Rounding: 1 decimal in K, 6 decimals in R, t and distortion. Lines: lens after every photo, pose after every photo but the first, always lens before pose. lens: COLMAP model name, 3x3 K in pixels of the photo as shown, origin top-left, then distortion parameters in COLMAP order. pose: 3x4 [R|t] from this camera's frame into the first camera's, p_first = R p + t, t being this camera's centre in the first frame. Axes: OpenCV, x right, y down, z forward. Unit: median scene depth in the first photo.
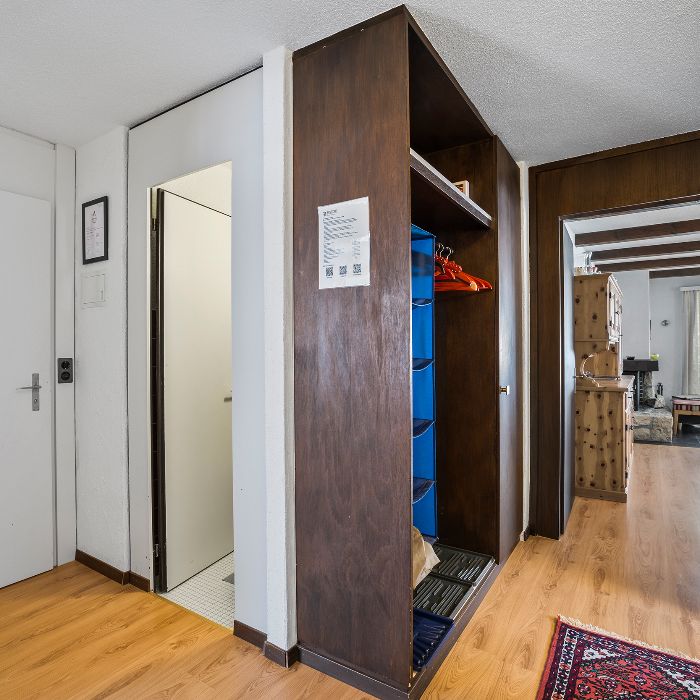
lens RADIAL K [[457.4, 0, 349.4], [0, 457.4, 348.9], [0, 0, 1]] dist [-0.005563, -0.002506]
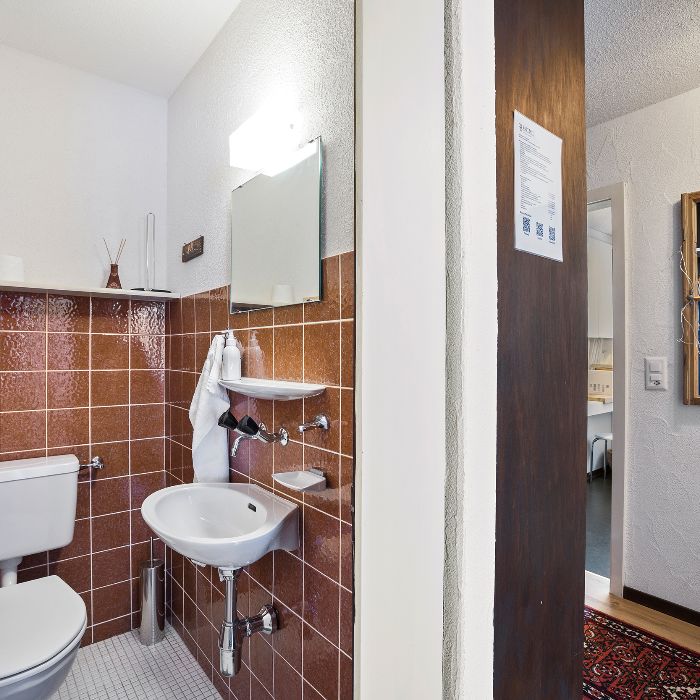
lens RADIAL K [[457.4, 0, 350.1], [0, 457.4, 350.3], [0, 0, 1]] dist [-0.005563, -0.002506]
pose [[0.309680, 0.013594, 0.950744, -0.709801], [-0.006696, 0.999904, -0.012116, 0.010805], [-0.950817, -0.002615, 0.309742, 1.041538]]
